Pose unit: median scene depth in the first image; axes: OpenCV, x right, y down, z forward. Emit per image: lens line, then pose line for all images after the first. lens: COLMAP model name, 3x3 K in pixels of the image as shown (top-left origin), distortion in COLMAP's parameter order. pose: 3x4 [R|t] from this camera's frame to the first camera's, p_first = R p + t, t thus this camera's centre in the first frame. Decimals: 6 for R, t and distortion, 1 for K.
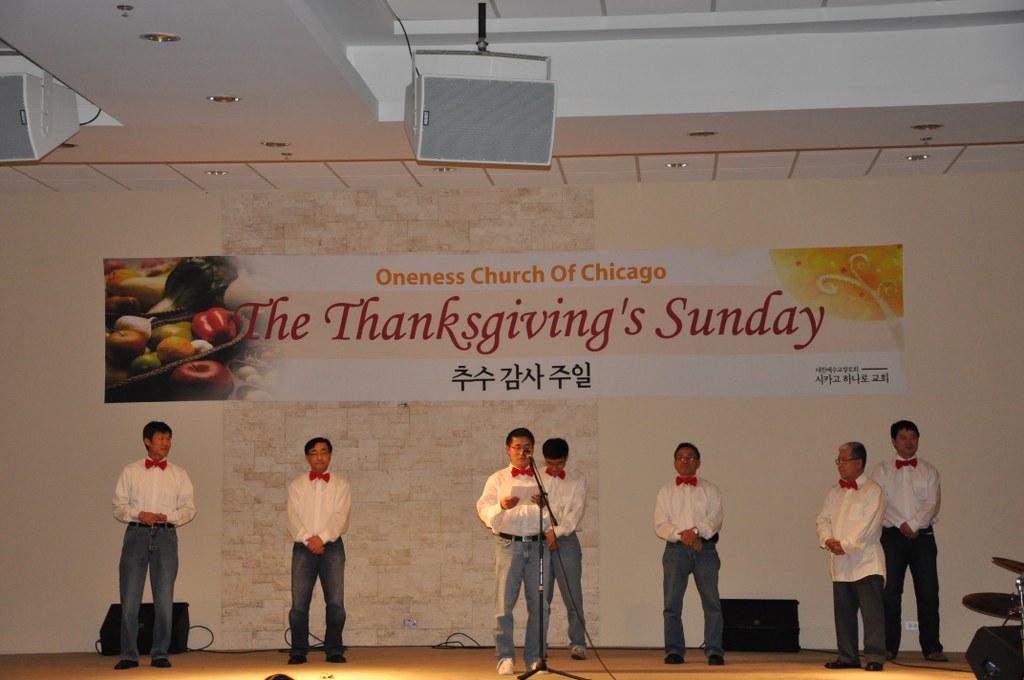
lens RADIAL K [[2103.8, 0, 500.1], [0, 2103.8, 346.9], [0, 0, 1]] dist [0.429784, 0.000000]
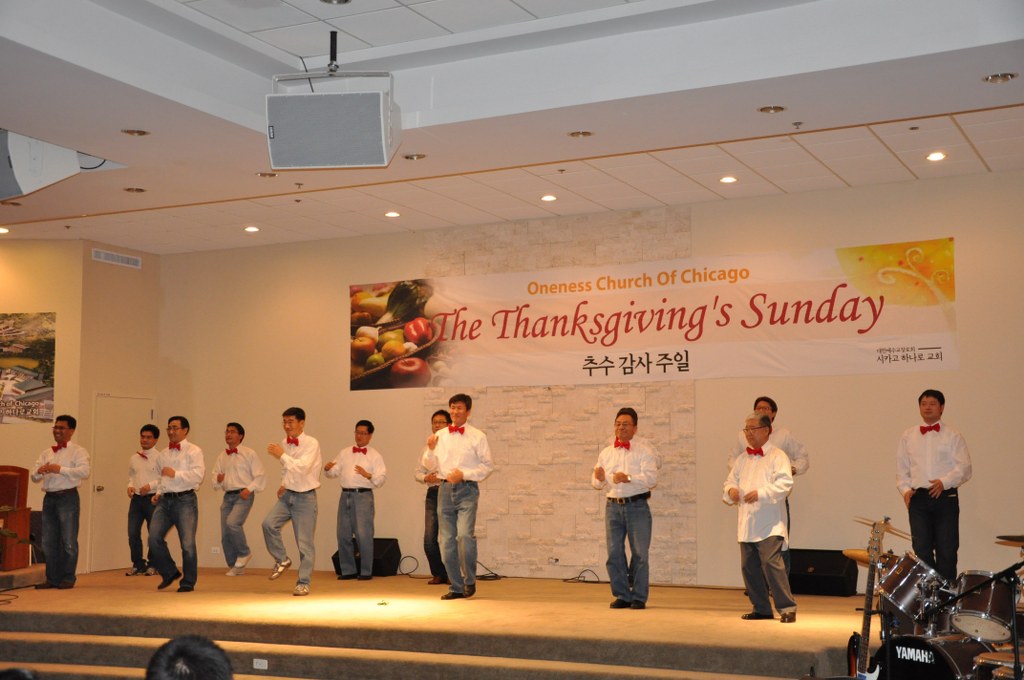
lens RADIAL K [[1354.6, 0, 501.9], [0, 1354.6, 347.2], [0, 0, 1]] dist [0.128873, 0.000000]
pose [[0.923726, -0.030291, -0.381855, 0.240758], [0.024732, 0.999505, -0.019459, 0.017984], [0.382255, 0.008530, 0.924018, 0.237523]]
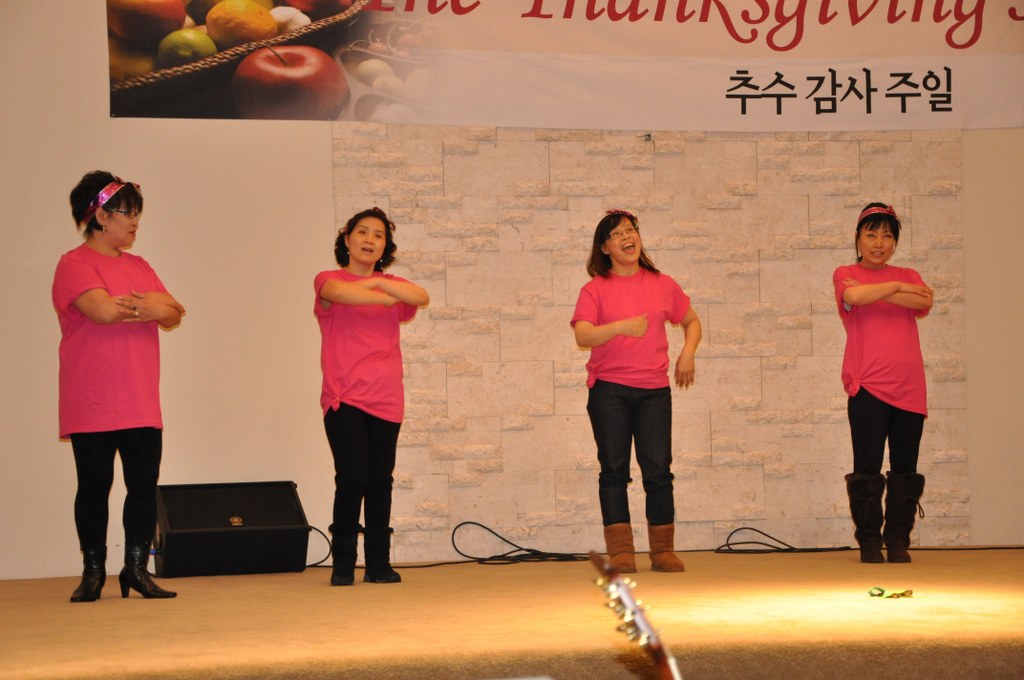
lens RADIAL K [[2394.9, 0, 509.4], [0, 2394.9, 348.4], [0, 0, 1]] dist [0.570918, 0.000000]
pose [[0.942461, -0.000405, 0.334317, -0.299907], [-0.011499, 0.999368, 0.033626, 0.063405], [-0.334119, -0.035536, 0.941861, 0.393942]]
